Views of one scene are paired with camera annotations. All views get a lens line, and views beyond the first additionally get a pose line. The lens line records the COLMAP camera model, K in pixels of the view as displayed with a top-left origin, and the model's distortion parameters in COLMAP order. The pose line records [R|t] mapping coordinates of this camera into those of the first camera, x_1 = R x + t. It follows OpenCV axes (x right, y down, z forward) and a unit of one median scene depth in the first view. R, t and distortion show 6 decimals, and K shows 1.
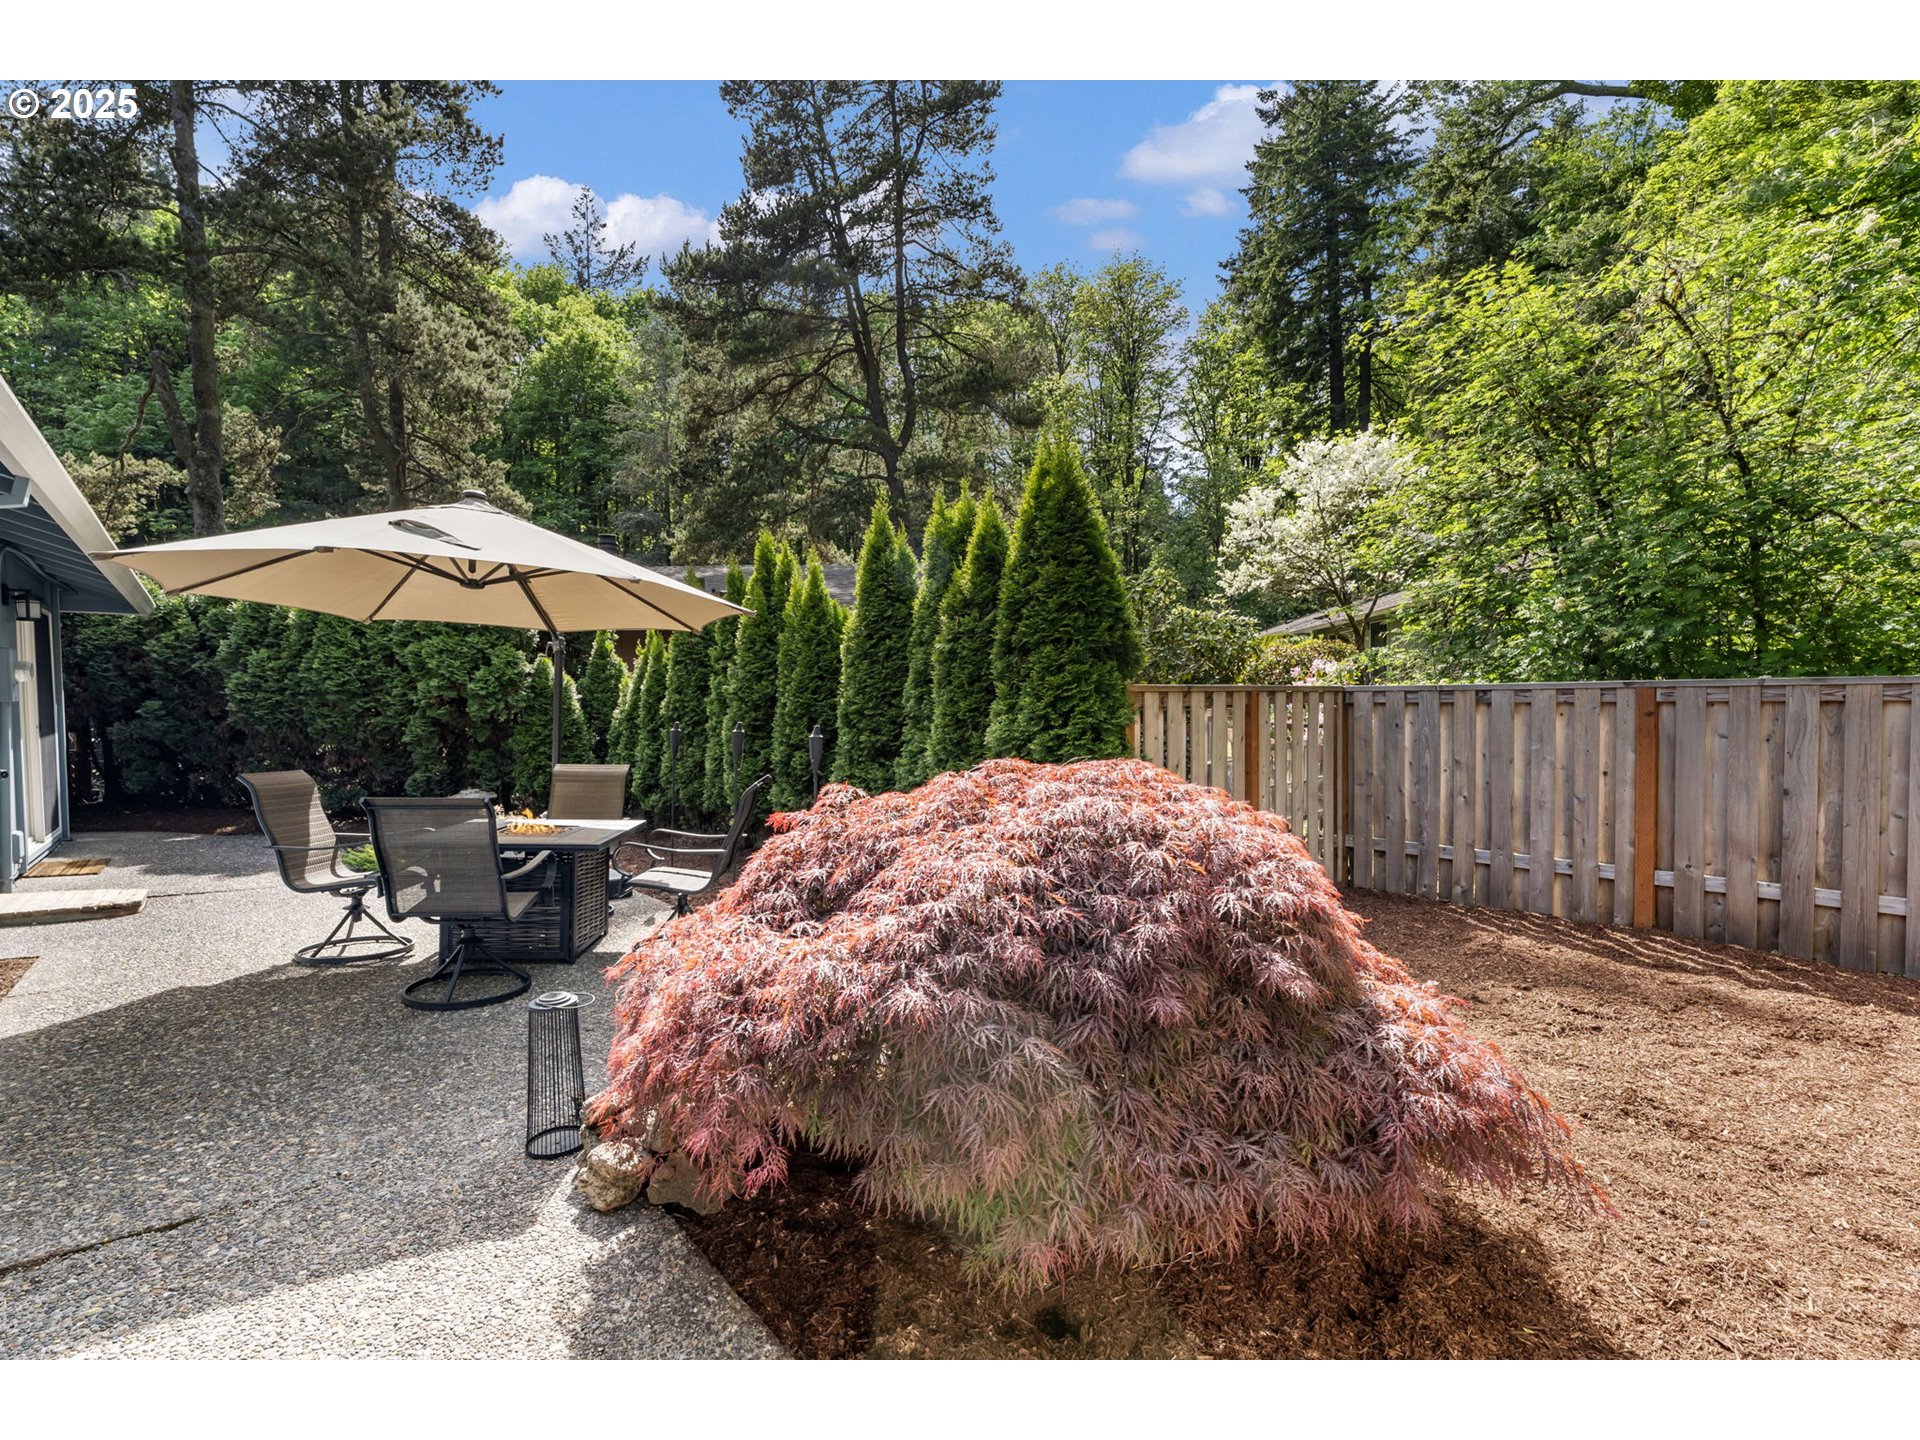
lens RADIAL K [[882.2, 0, 960.0], [0, 882.2, 720.0], [0, 0, 1]] dist [-0.001023, 0.000390]
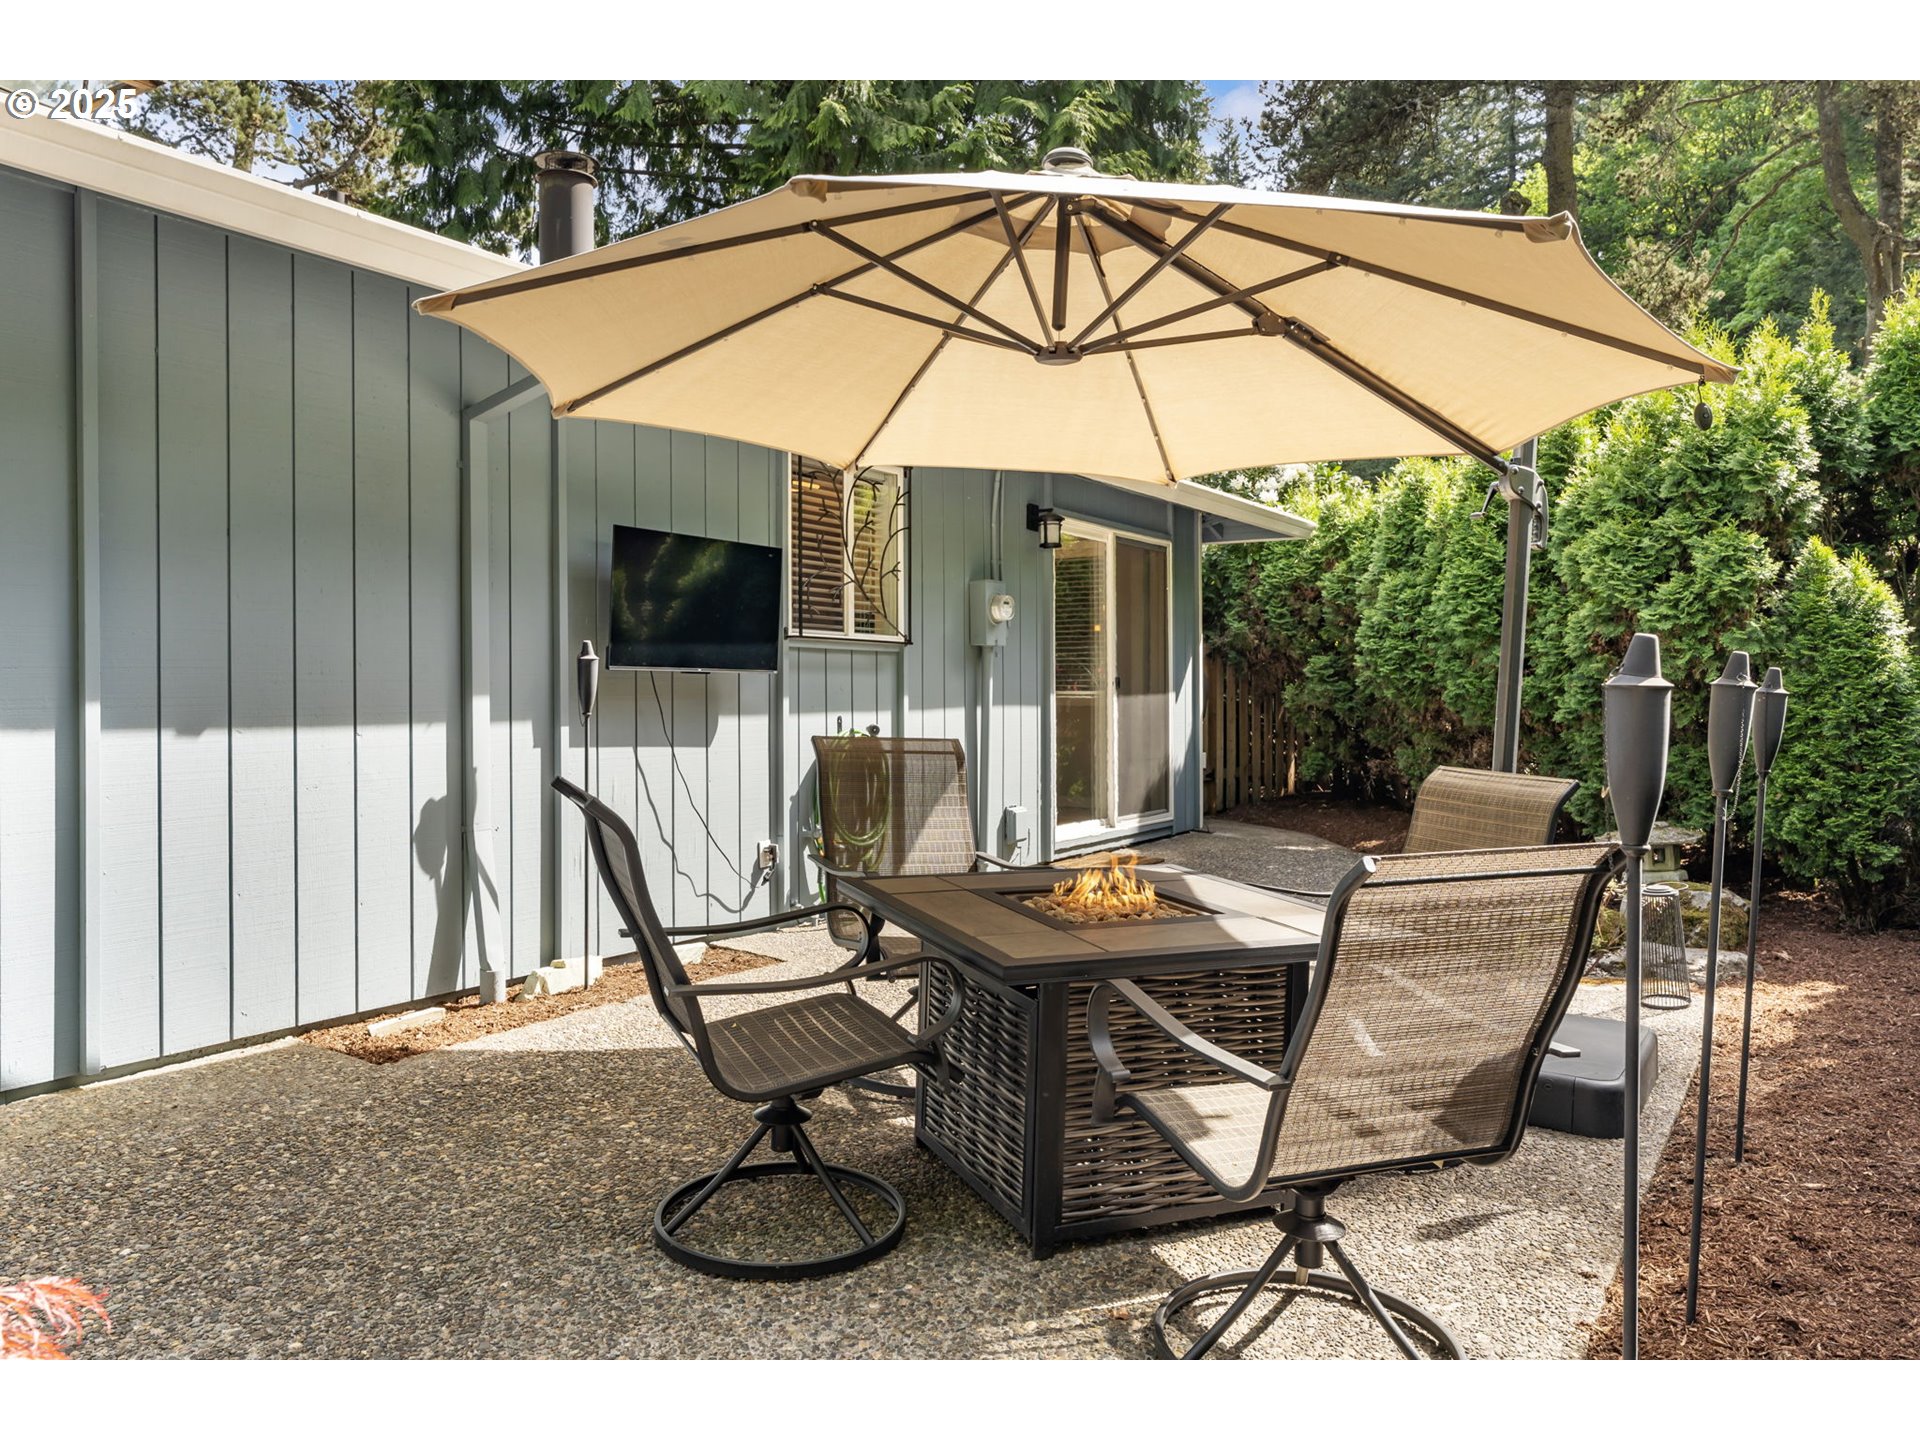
lens RADIAL K [[1297.1, 0, 960.0], [0, 1297.1, 720.0], [0, 0, 1]] dist [0.000753, 0.001032]
pose [[0.284314, 0.030926, -0.958232, 0.044795], [-0.019054, 0.999464, 0.026603, 0.009829], [0.958542, 0.010695, 0.284751, 0.411539]]
